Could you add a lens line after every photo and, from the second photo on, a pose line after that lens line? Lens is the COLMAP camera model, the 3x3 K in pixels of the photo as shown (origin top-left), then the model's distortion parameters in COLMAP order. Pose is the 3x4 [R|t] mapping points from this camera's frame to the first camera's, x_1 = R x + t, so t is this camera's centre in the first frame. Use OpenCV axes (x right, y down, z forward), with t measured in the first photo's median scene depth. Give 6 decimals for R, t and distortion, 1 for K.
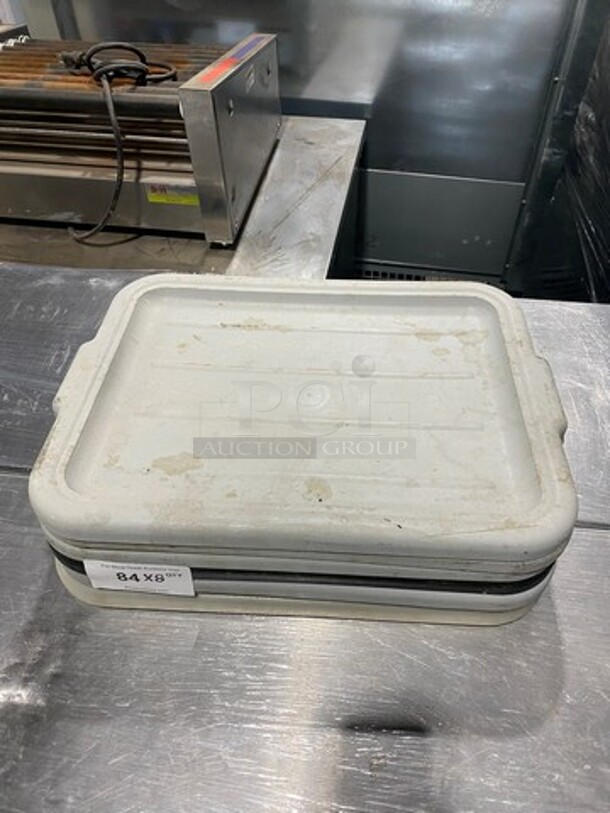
lens RADIAL K [[606.8, 0, 305.0], [0, 606.8, 406.5], [0, 0, 1]] dist [0.002218, -0.003582]
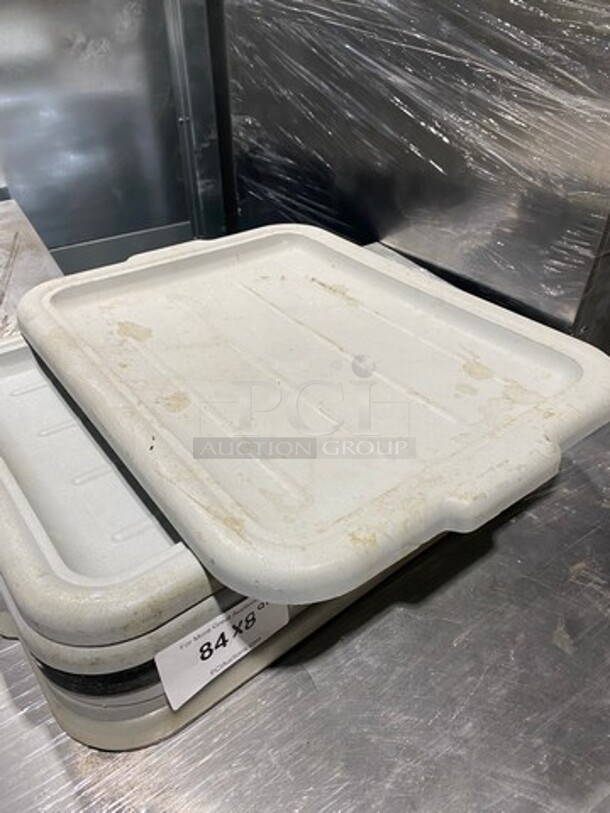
lens RADIAL K [[606.8, 0, 305.0], [0, 606.8, 406.5], [0, 0, 1]] dist [0.002218, -0.003582]
pose [[0.772330, -0.399186, 0.494123, -0.189508], [0.465813, 0.884783, -0.013292, 0.037335], [-0.431885, 0.240435, 0.869291, 0.106212]]
